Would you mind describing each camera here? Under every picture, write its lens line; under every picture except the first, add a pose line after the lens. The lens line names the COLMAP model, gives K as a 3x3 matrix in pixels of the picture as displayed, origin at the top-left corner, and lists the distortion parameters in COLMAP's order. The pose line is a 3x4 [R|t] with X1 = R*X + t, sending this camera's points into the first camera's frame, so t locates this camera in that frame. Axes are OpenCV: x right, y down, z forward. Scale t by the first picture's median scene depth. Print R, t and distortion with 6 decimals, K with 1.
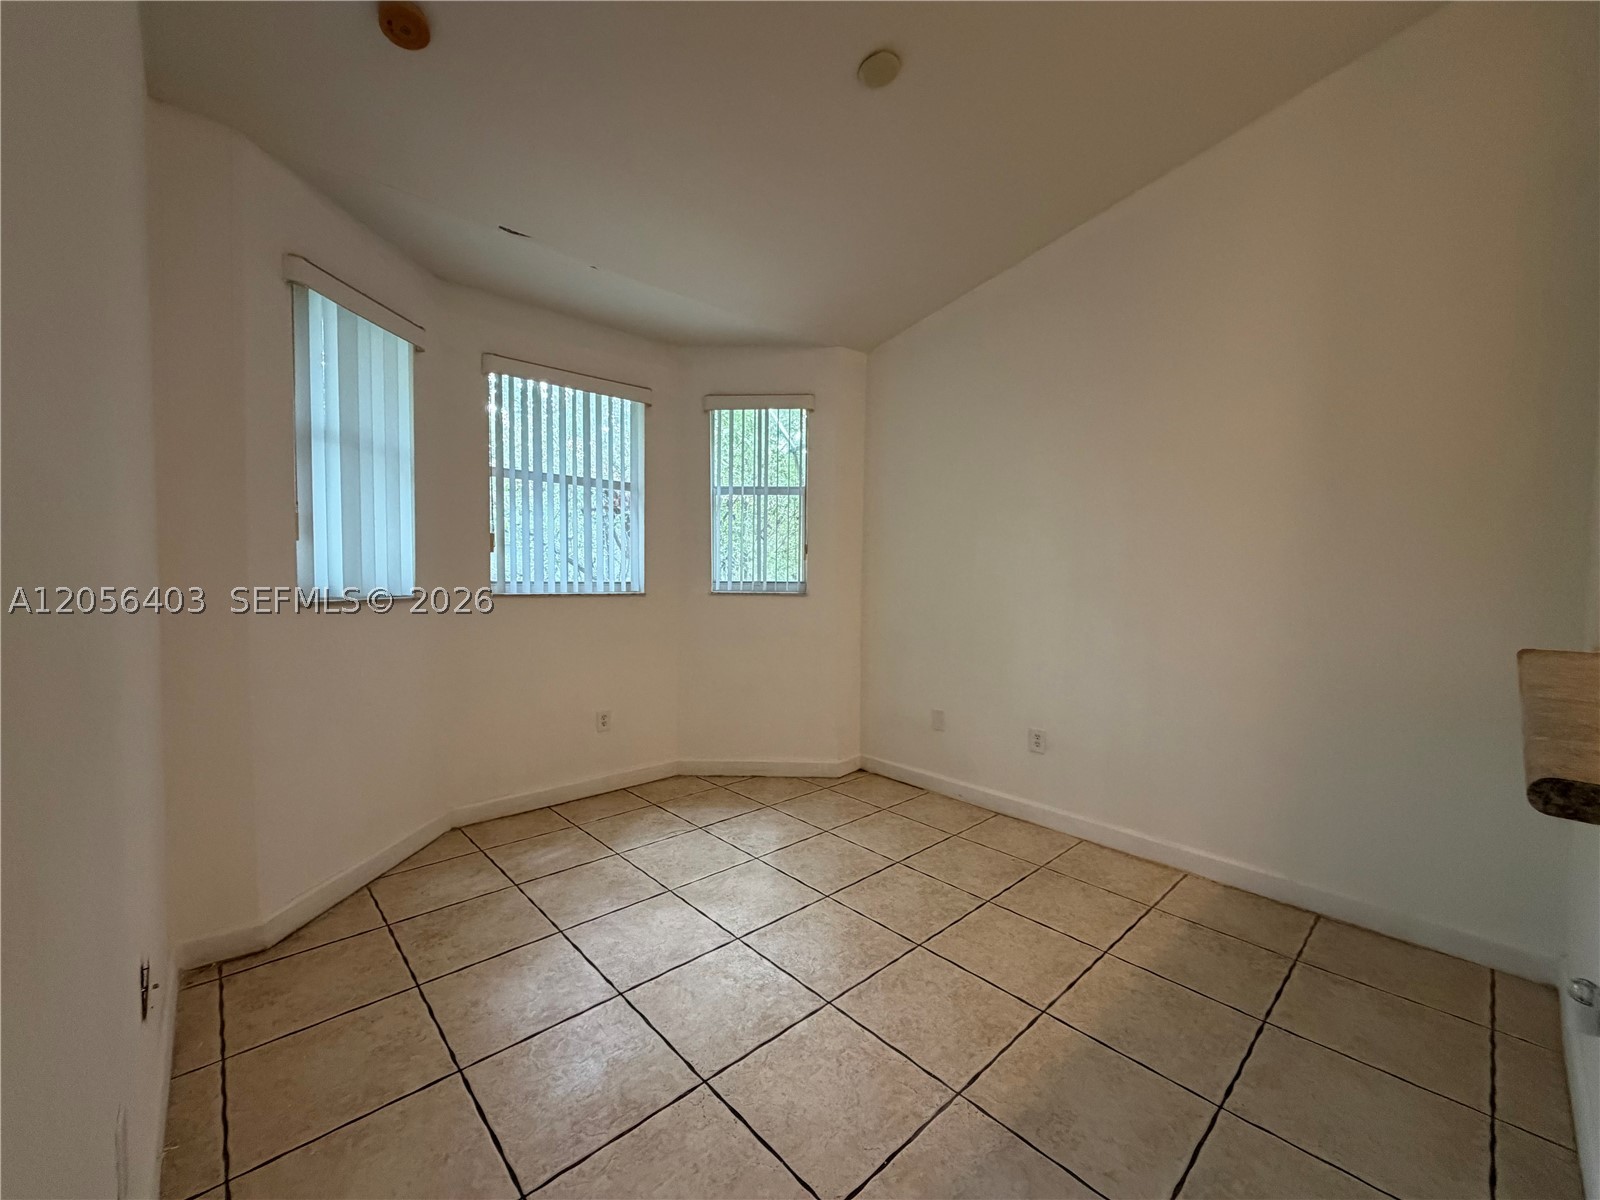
lens RADIAL K [[635.0, 0, 803.3], [0, 635.0, 605.7], [0, 0, 1]] dist [0.000212, 0.000327]
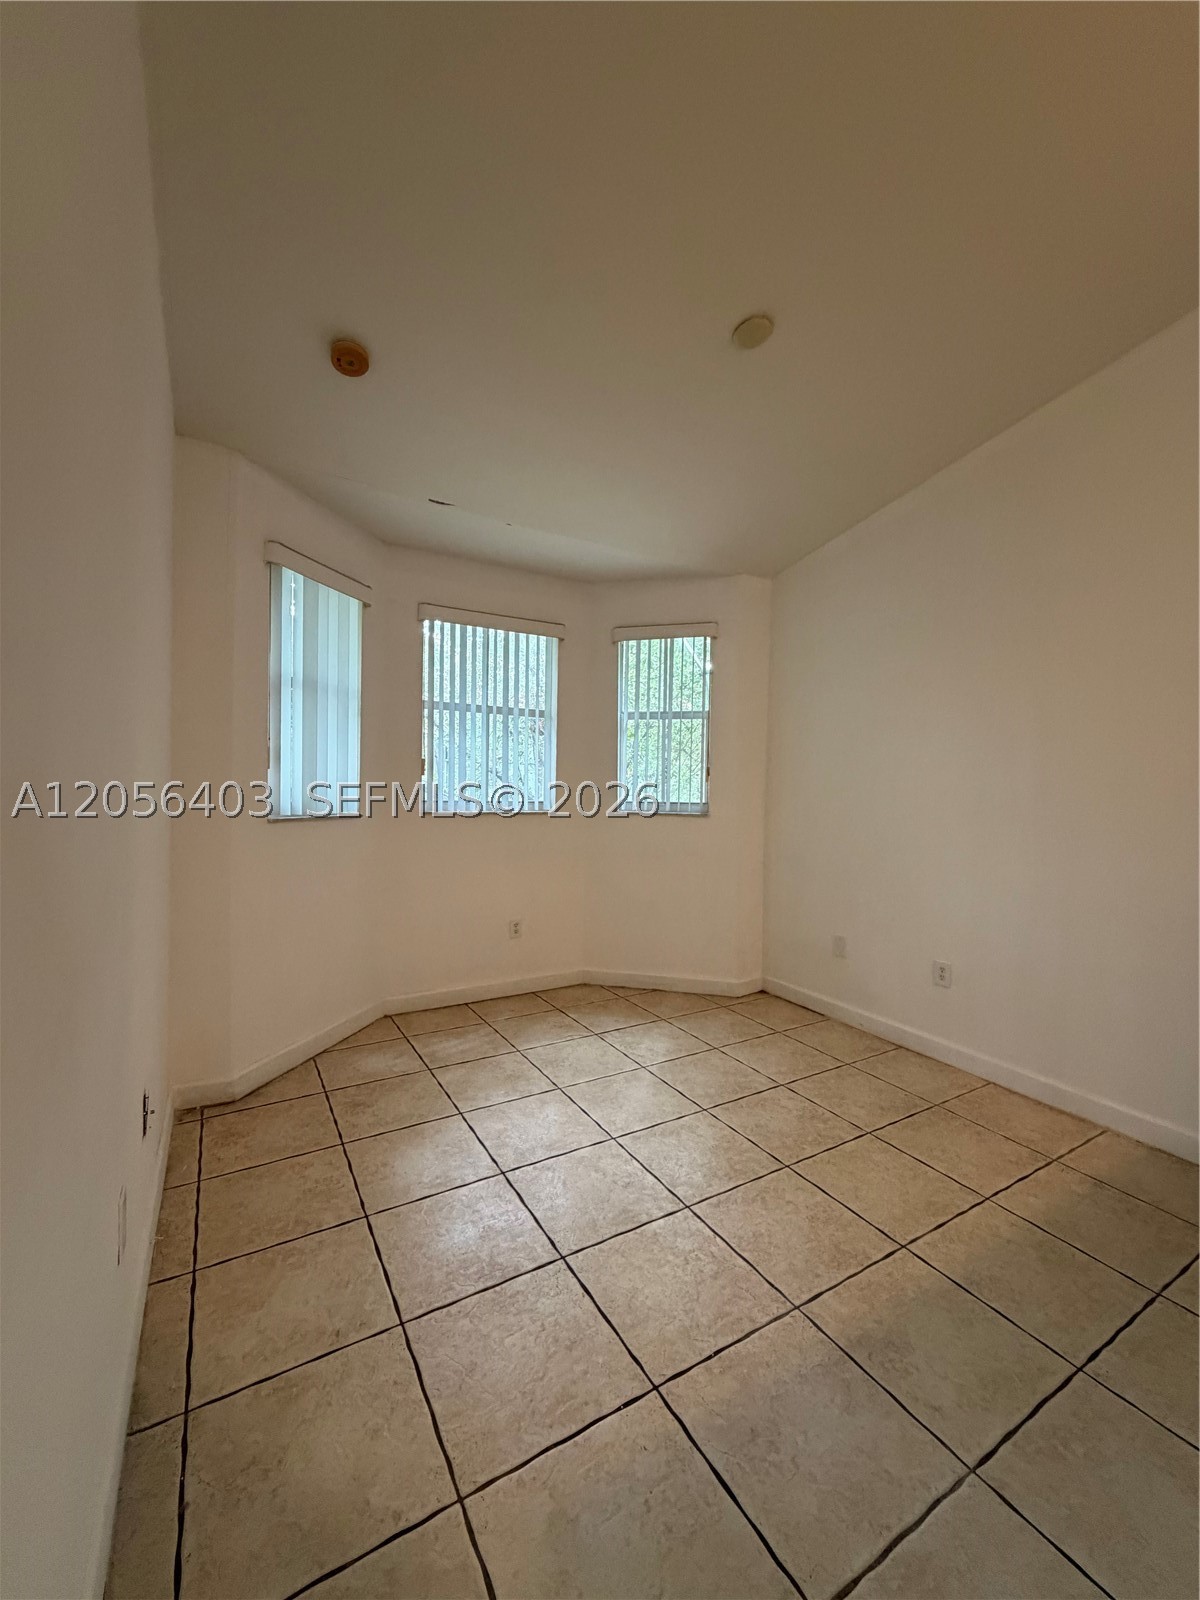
lens RADIAL K [[635.0, 0, 609.4], [0, 635.0, 805.1], [0, 0, 1]] dist [0.000212, 0.000327]
pose [[0.979460, 0.014432, -0.201124, 0.093885], [-0.018798, 0.999627, -0.019813, -0.019398], [0.200763, 0.023186, 0.979365, -0.067116]]
